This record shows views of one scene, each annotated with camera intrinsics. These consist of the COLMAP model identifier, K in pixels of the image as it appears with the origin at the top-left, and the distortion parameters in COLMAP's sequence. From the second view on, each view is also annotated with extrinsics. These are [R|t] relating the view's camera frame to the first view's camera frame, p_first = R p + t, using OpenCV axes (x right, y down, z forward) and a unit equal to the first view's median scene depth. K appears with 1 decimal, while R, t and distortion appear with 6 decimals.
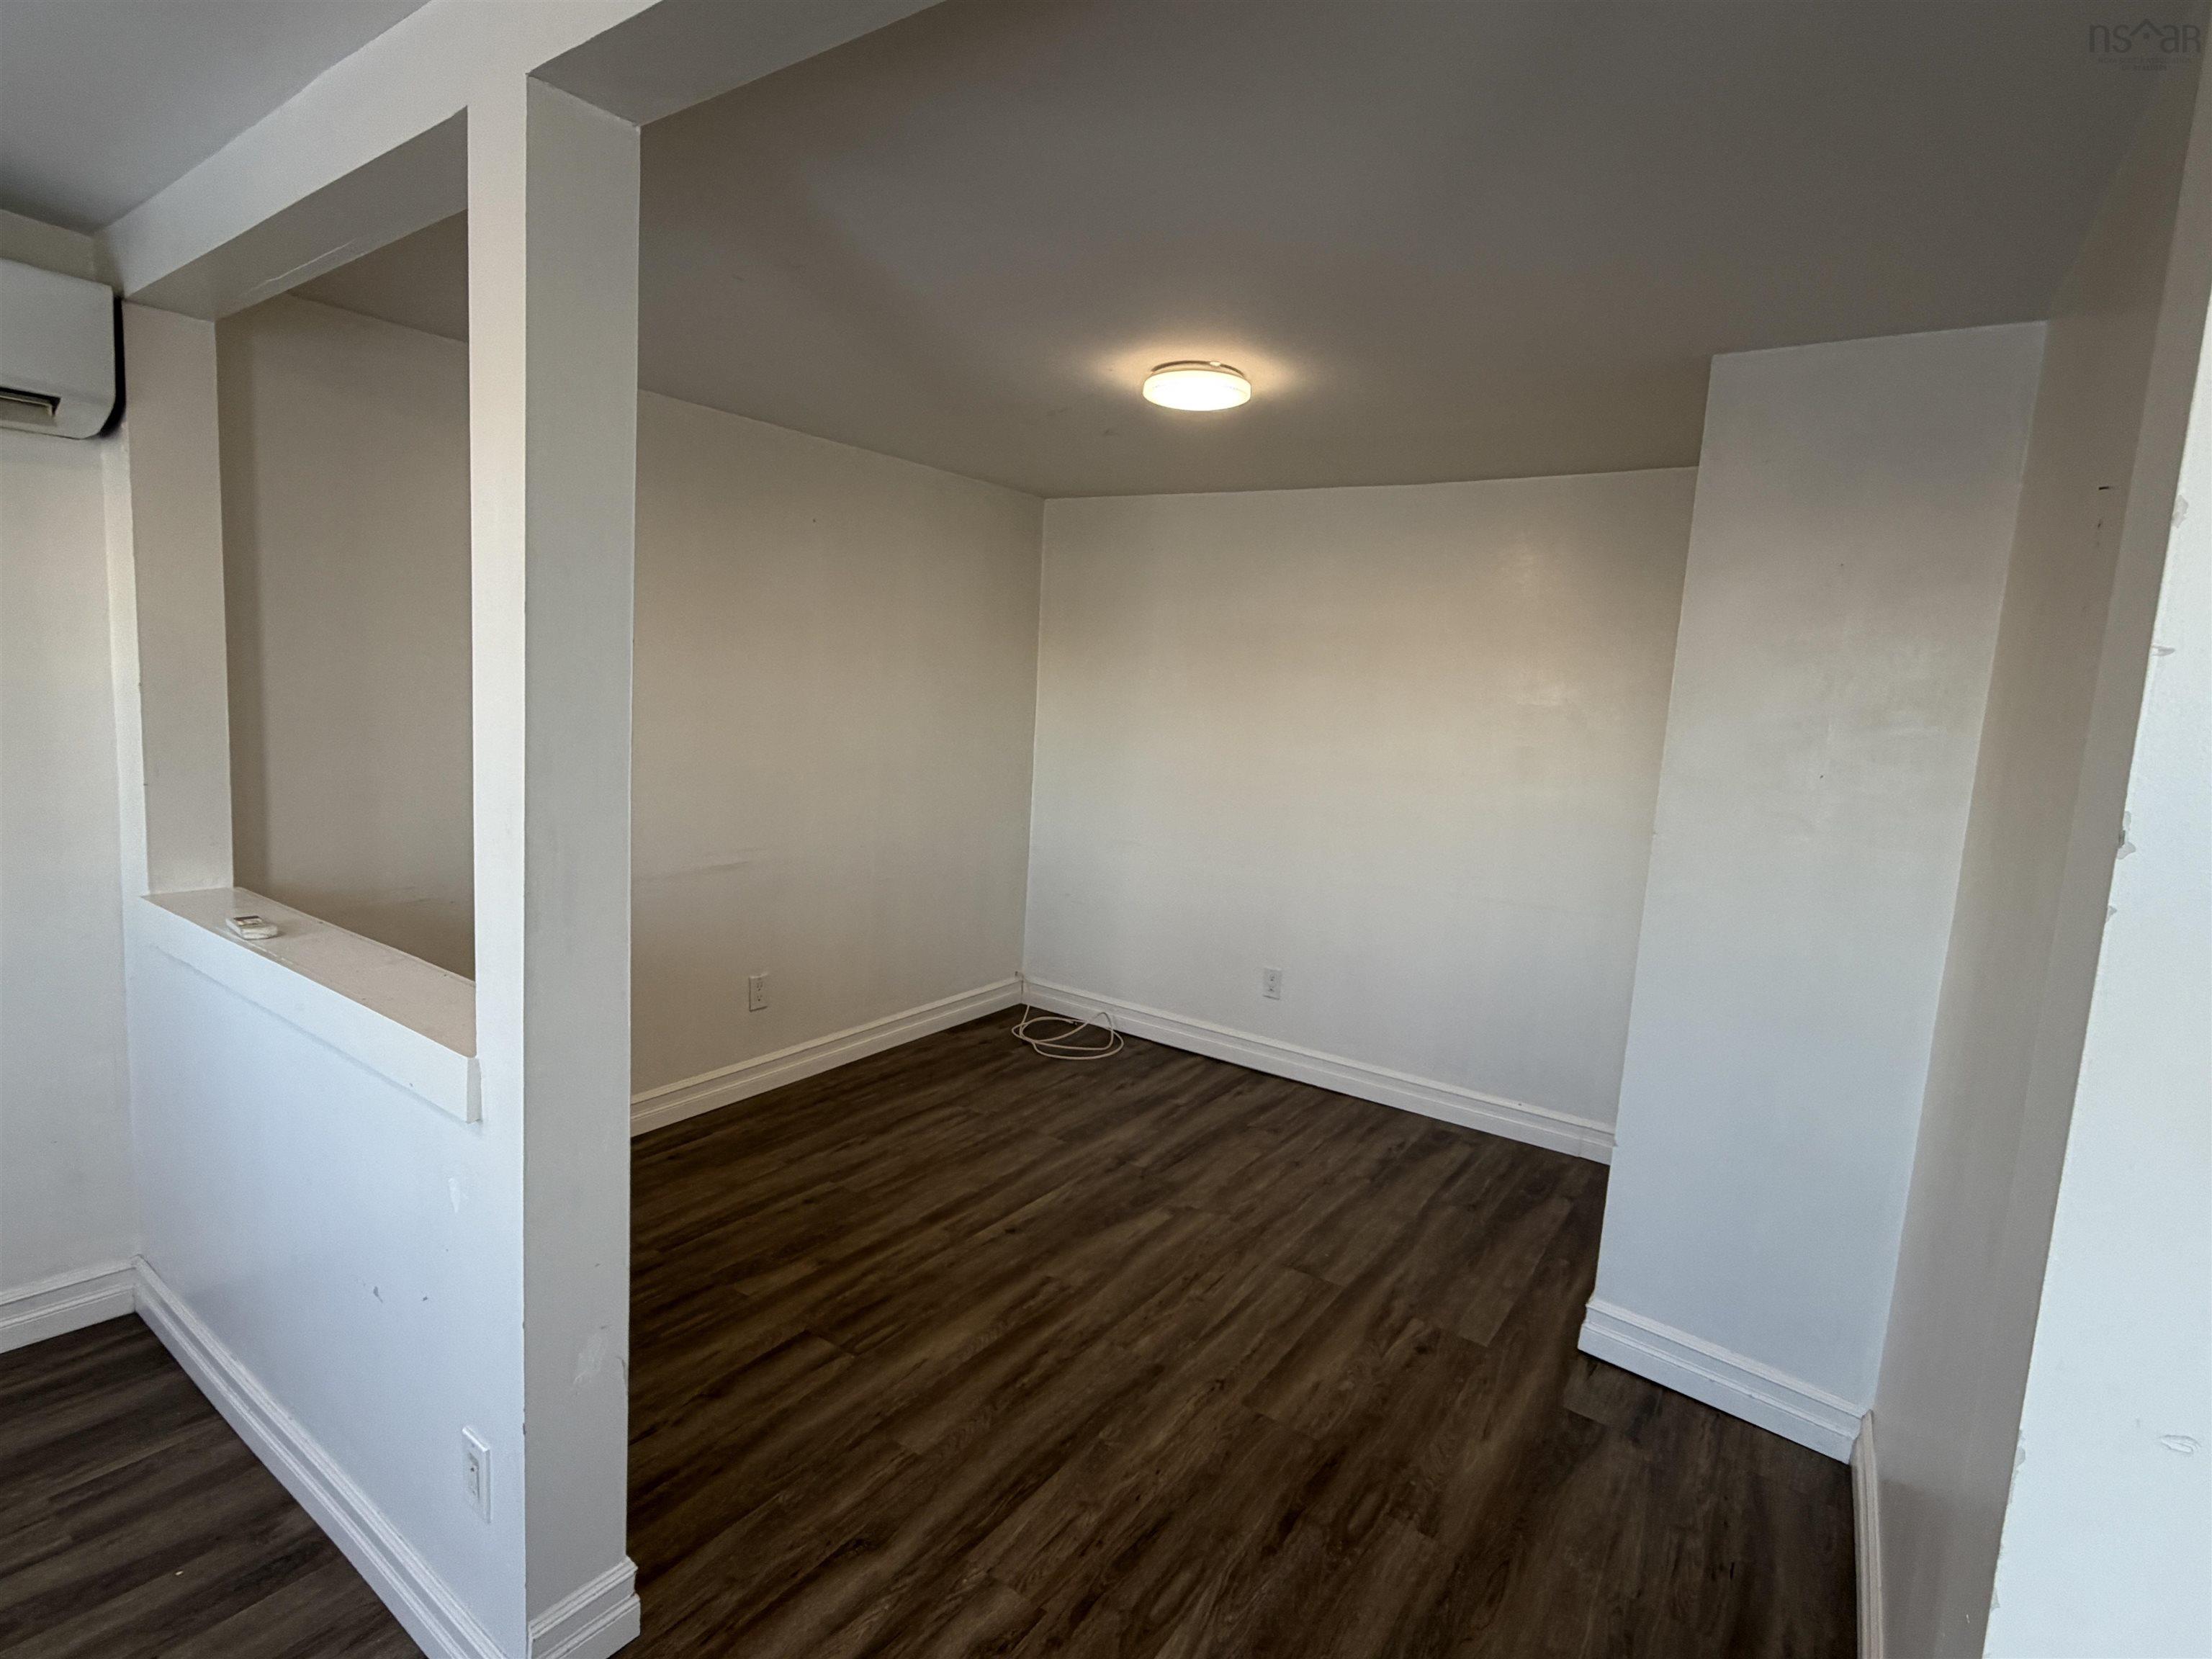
lens RADIAL K [[1090.0, 0, 1106.0], [0, 1090.0, 829.5], [0, 0, 1]] dist [-0.030397, 0.024866]
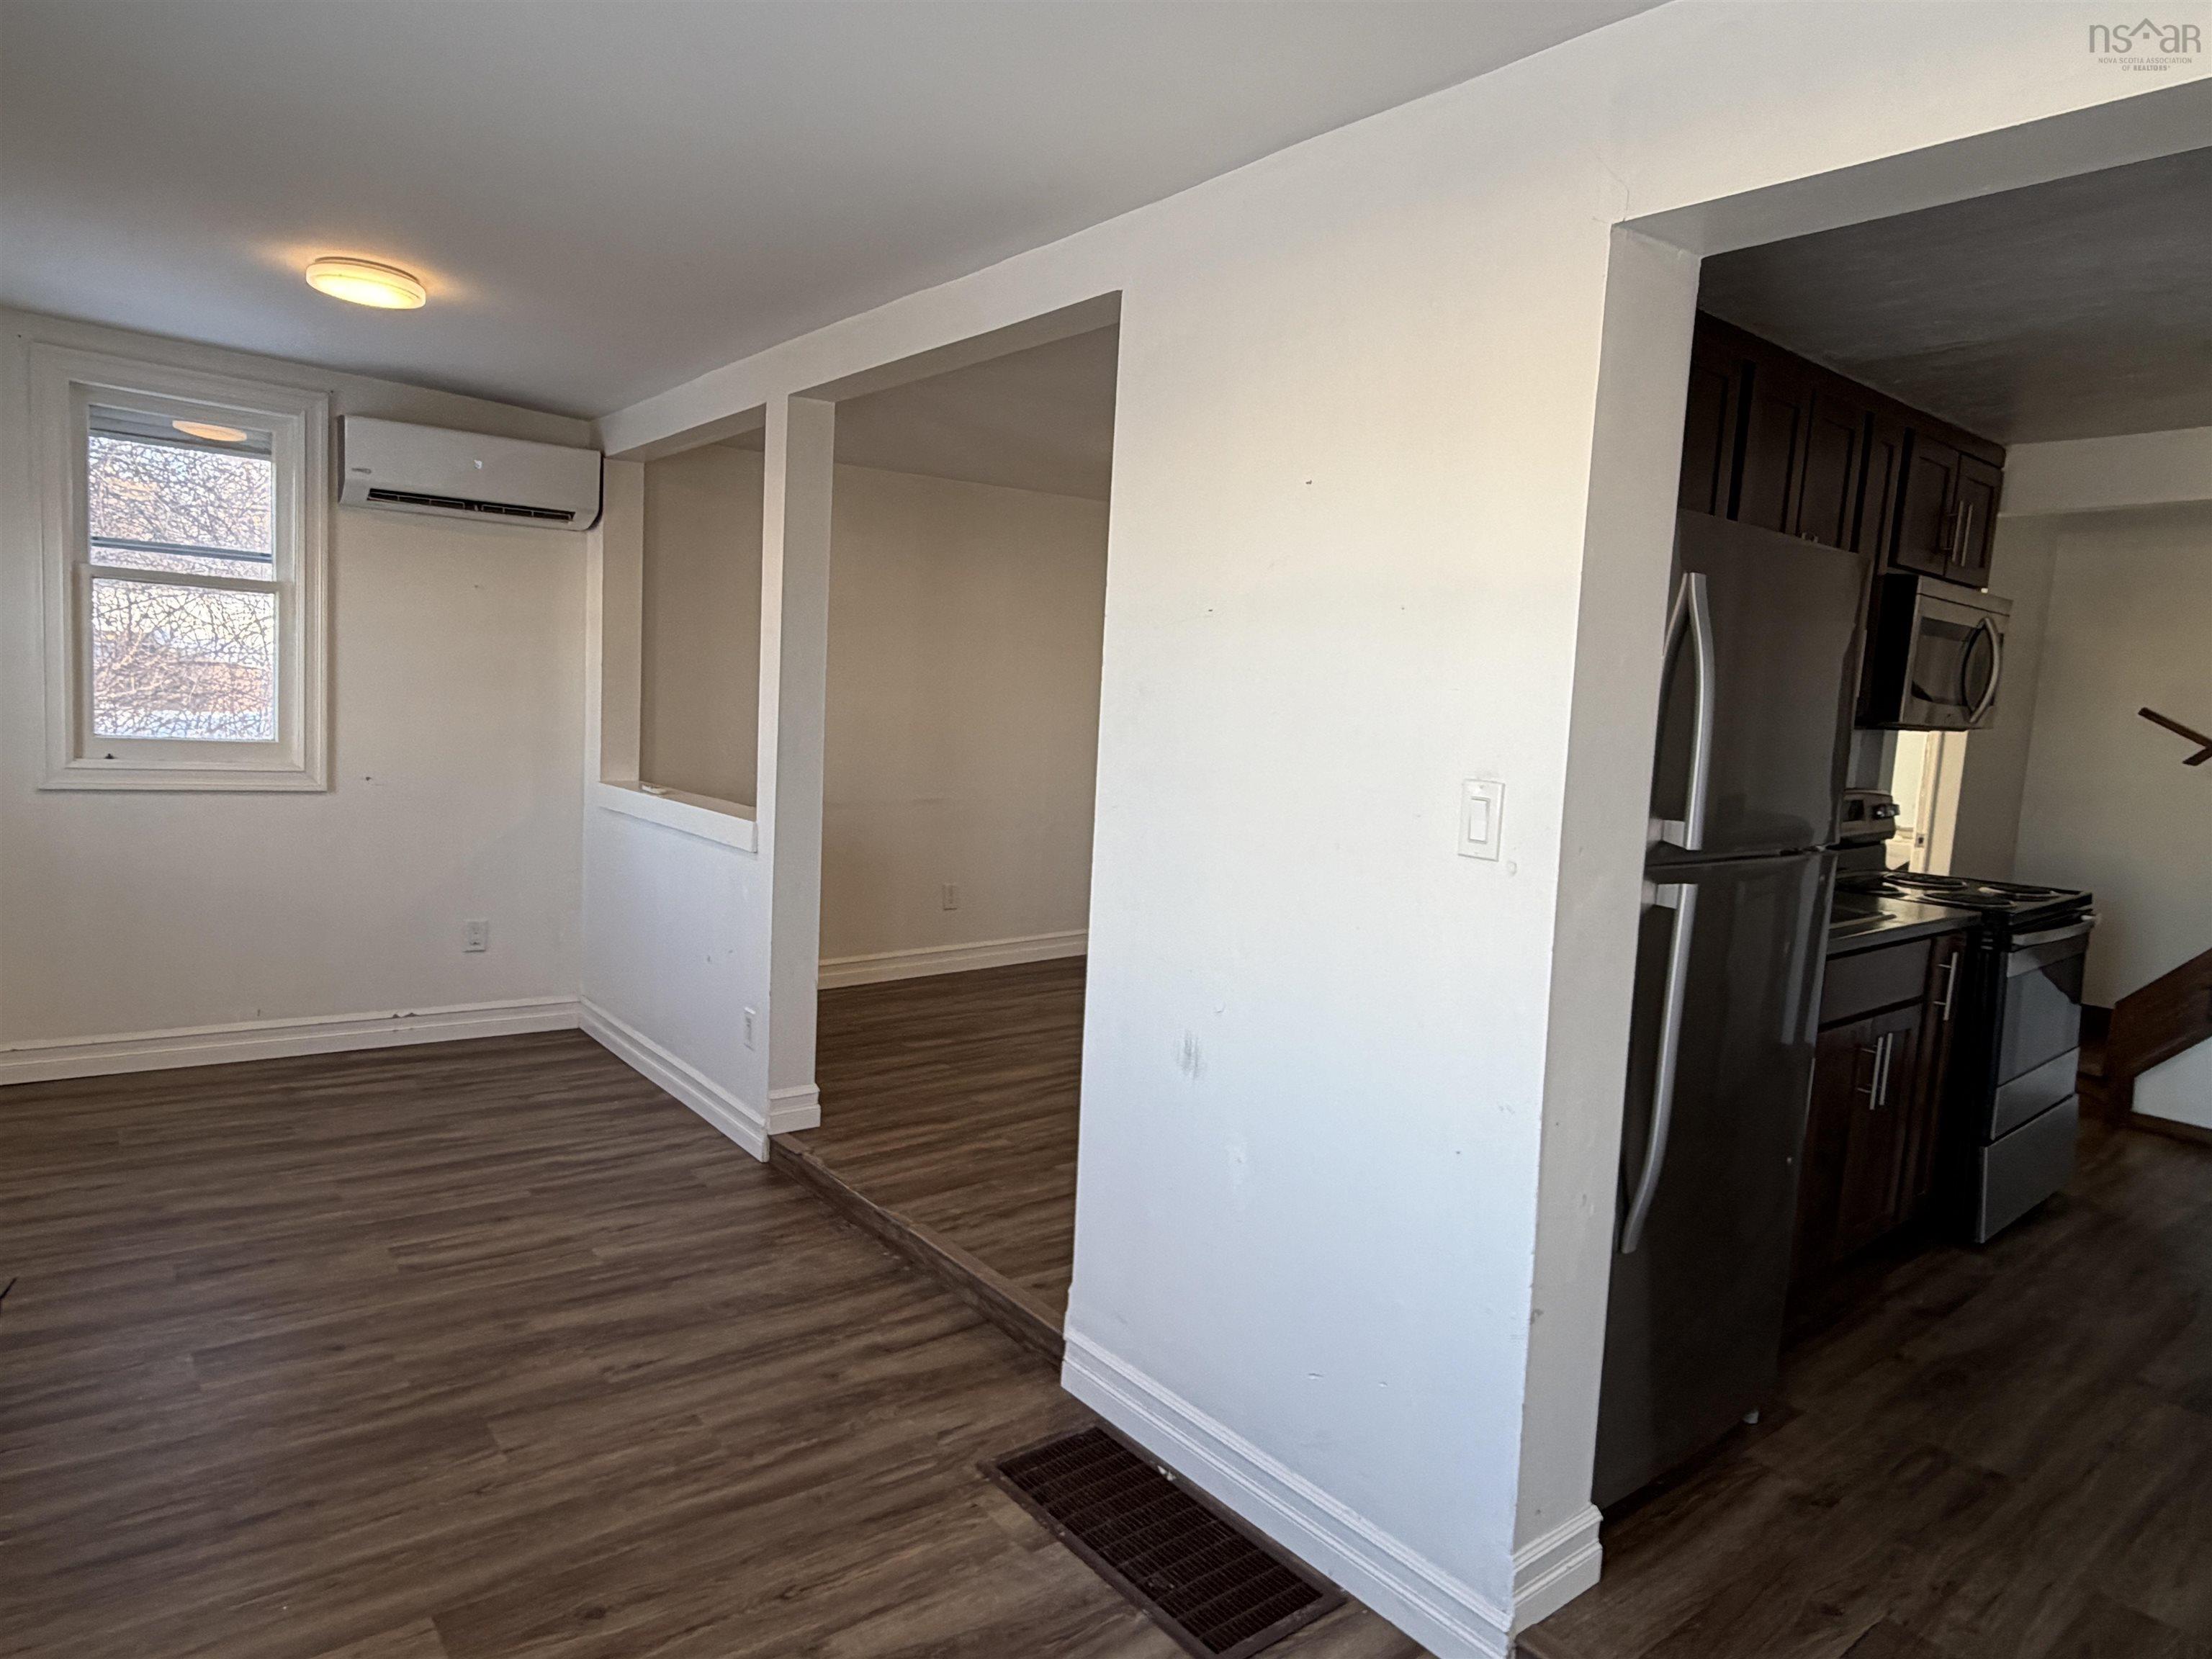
lens RADIAL K [[1345.3, 0, 1106.0], [0, 1345.3, 829.5], [0, 0, 1]] dist [-0.004923, 0.000981]
pose [[0.959948, 0.015541, -0.279747, 0.598613], [-0.025275, 0.999193, -0.031223, 0.208494], [0.279036, 0.037043, 0.959566, -0.985813]]
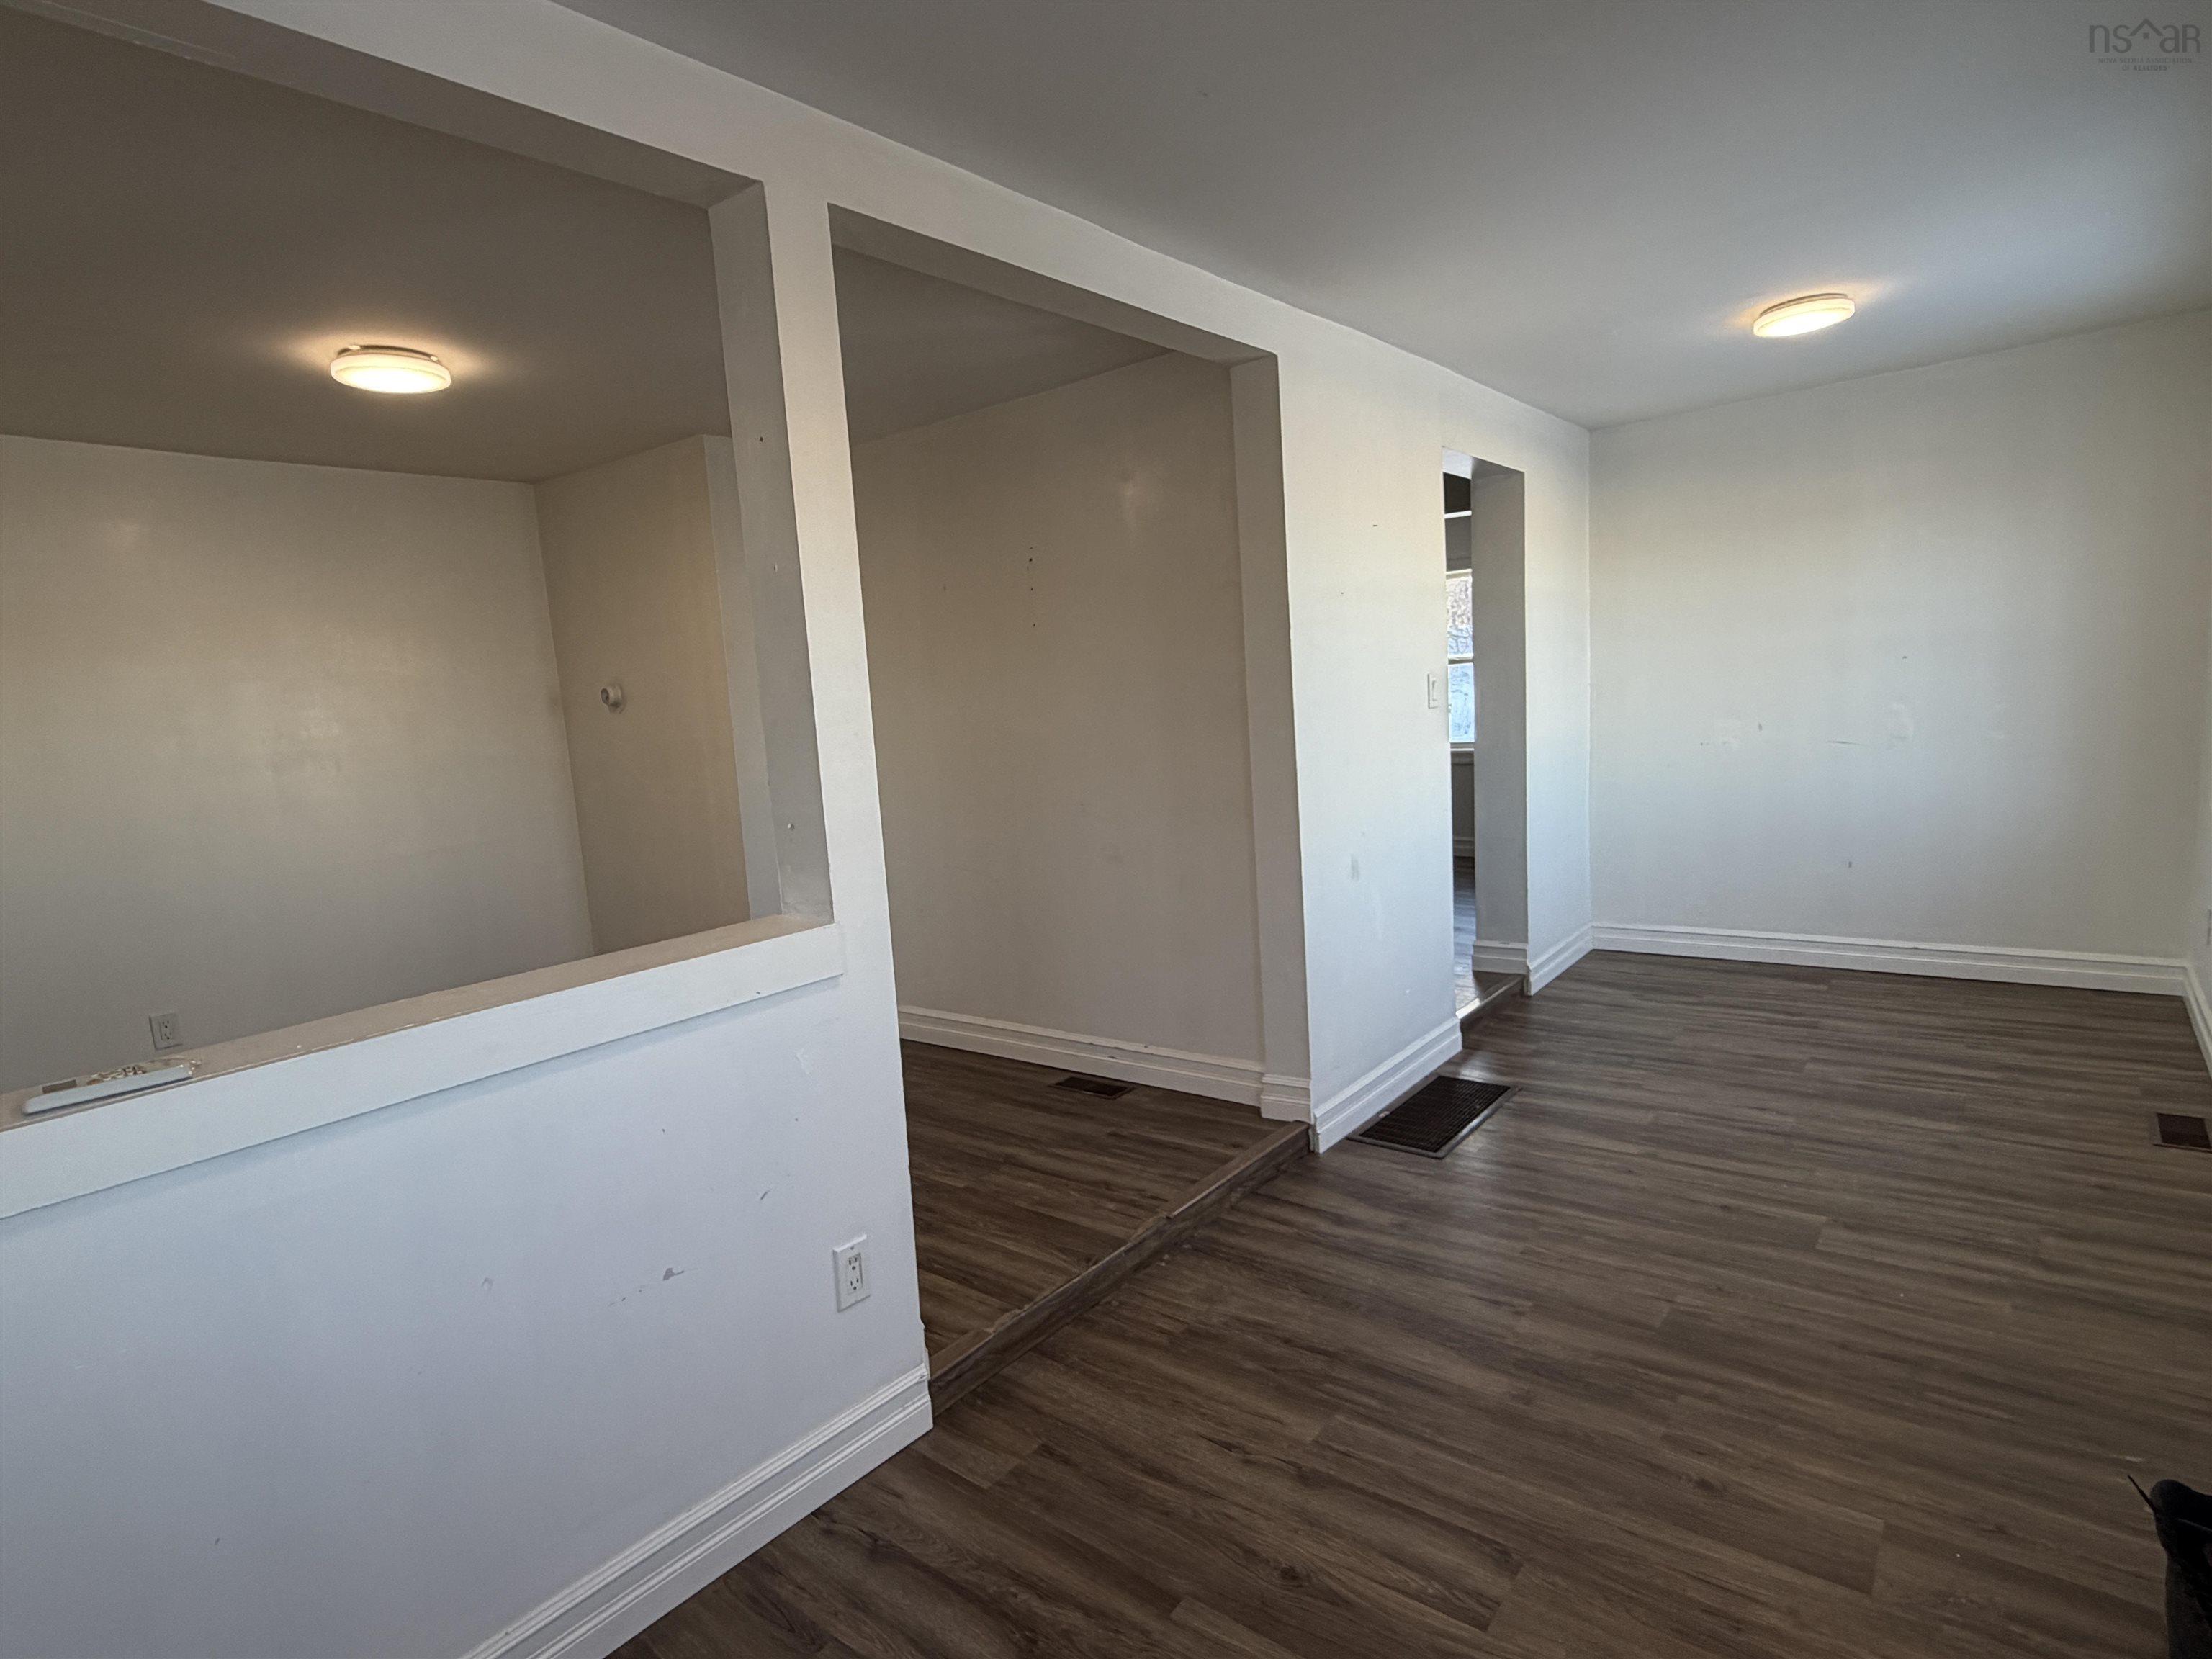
lens RADIAL K [[1134.6, 0, 1106.0], [0, 1134.6, 829.5], [0, 0, 1]] dist [-0.002595, 0.000063]
pose [[0.068766, -0.196121, 0.978166, -1.299144], [0.190390, 0.965046, 0.180106, -0.051847], [-0.979297, 0.173848, 0.103702, 0.375035]]
